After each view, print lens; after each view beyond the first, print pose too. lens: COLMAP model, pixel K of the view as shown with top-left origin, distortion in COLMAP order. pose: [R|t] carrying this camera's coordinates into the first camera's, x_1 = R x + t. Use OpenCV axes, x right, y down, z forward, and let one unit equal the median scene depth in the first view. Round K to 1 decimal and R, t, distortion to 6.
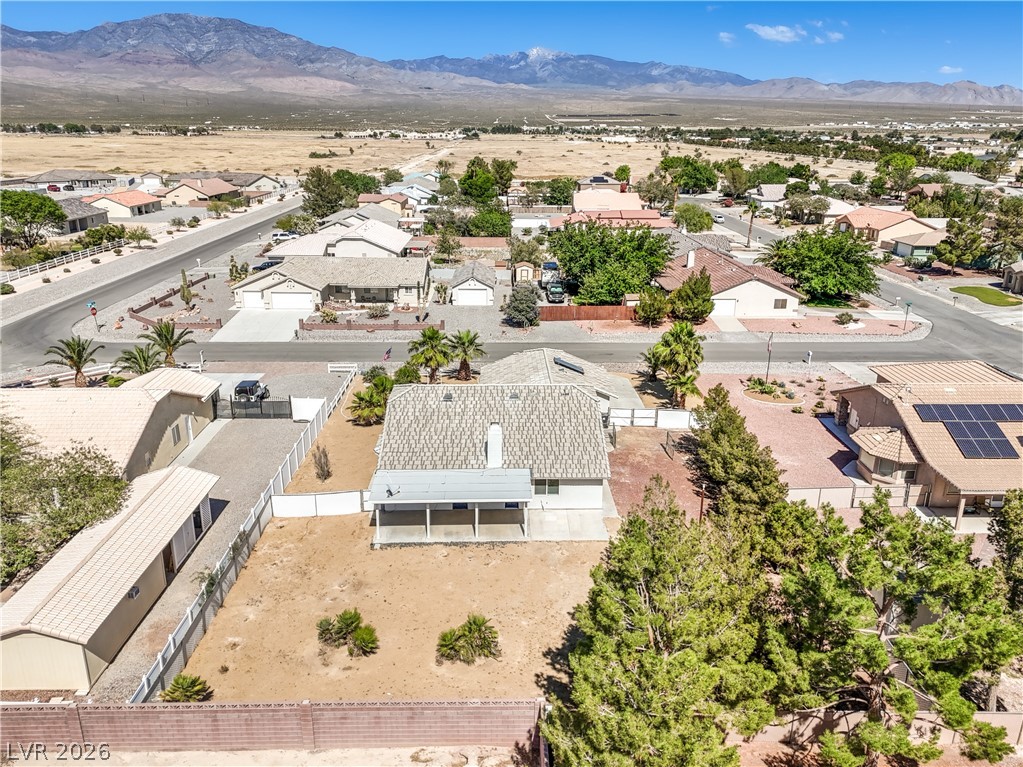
lens RADIAL K [[744.4, 0, 514.1], [0, 744.4, 396.1], [0, 0, 1]] dist [0.062810, -0.047564]
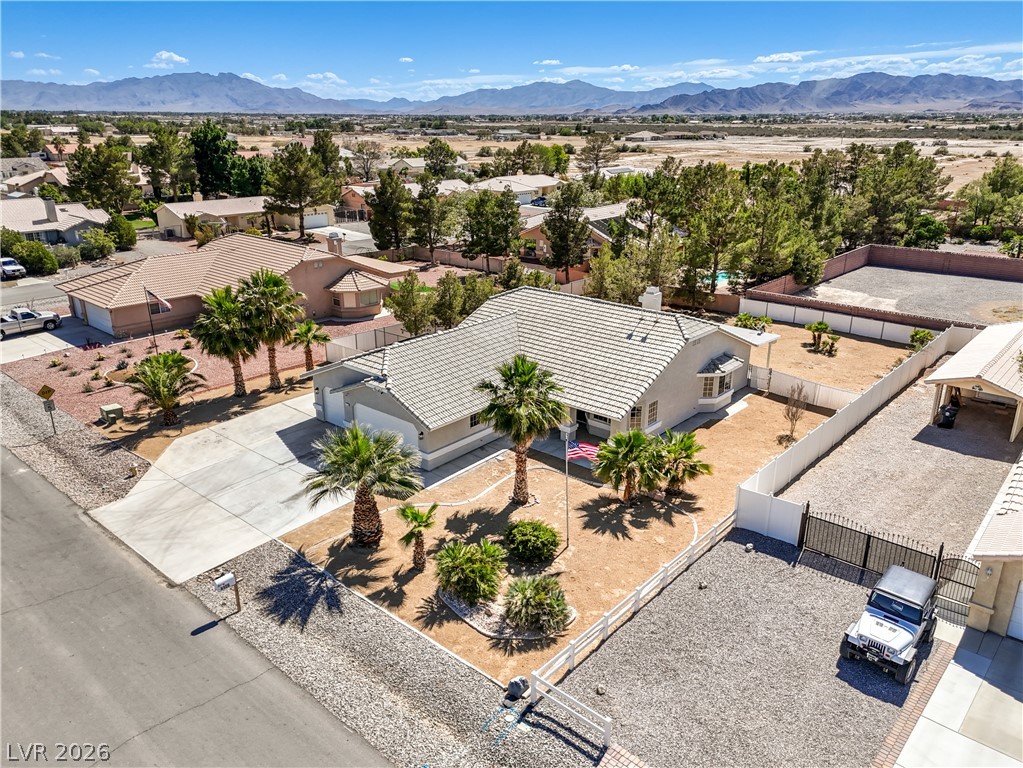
lens RADIAL K [[744.4, 0, 514.1], [0, 744.4, 396.6], [0, 0, 1]] dist [0.062810, -0.047564]
pose [[-0.737013, -0.245899, 0.629560, -0.280273], [0.220437, 0.793081, 0.567830, -0.231188], [-0.638920, 0.557276, -0.530306, 0.833750]]
